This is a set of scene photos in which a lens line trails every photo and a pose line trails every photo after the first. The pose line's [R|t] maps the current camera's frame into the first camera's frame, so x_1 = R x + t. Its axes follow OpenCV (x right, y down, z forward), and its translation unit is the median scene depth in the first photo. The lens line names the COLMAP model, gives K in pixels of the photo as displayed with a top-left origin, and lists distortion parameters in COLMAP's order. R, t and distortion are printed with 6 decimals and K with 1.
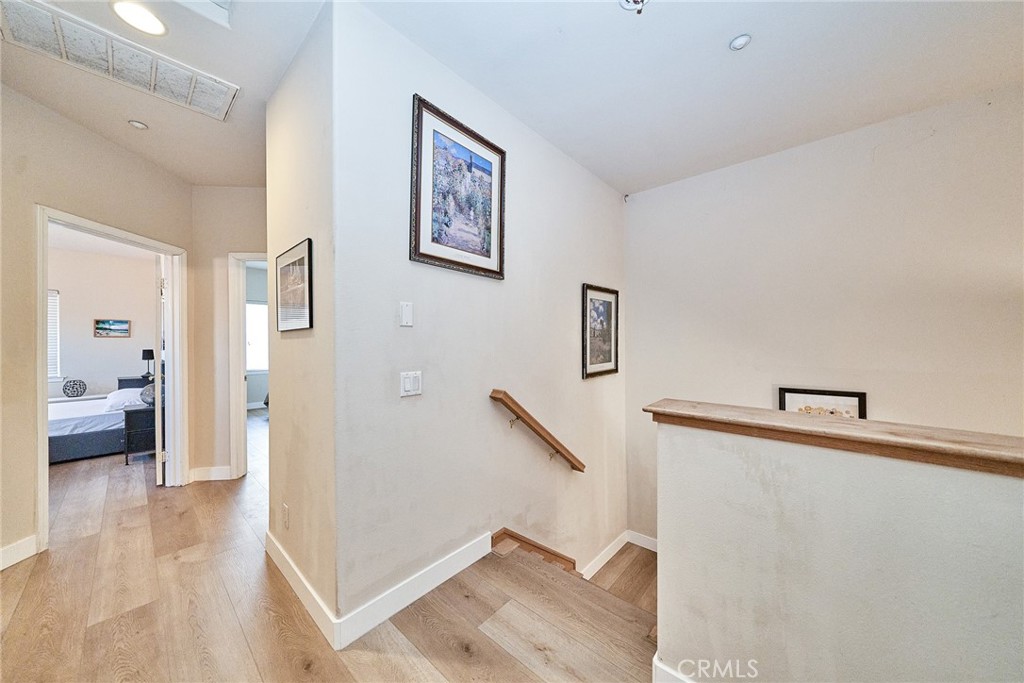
lens RADIAL K [[343.4, 0, 508.1], [0, 343.4, 340.4], [0, 0, 1]] dist [0.000461, -0.000078]
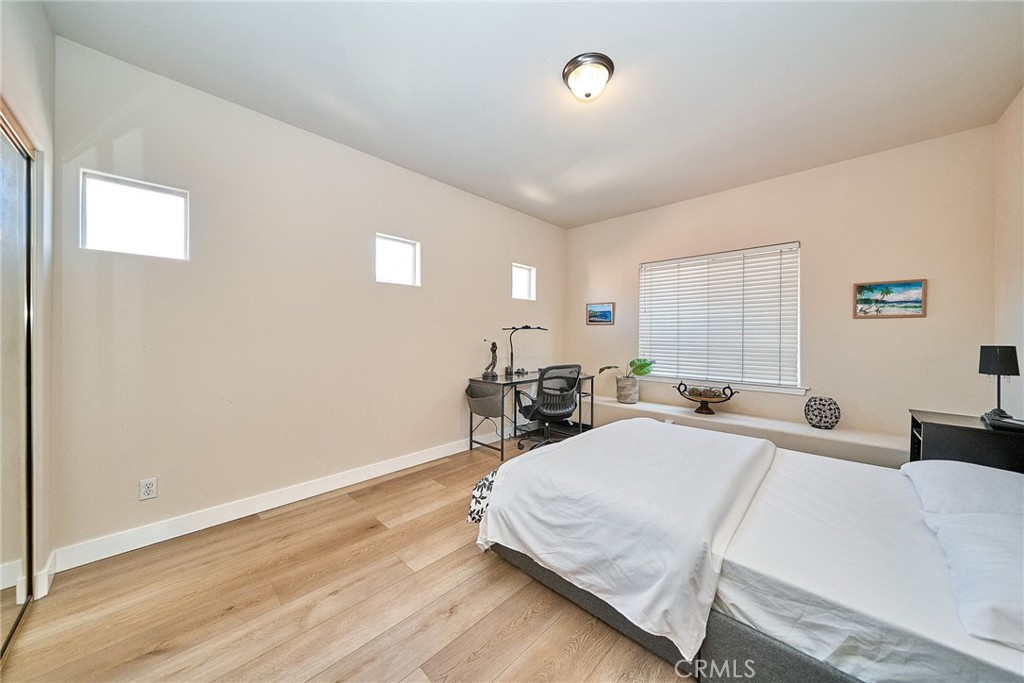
lens RADIAL K [[343.4, 0, 508.1], [0, 343.4, 340.4], [0, 0, 1]] dist [0.000461, -0.000078]
pose [[-0.044059, 0.009629, -0.998983, -0.660187], [0.004805, 0.999944, 0.009427, 0.015292], [0.999017, -0.004385, -0.044103, 0.499474]]
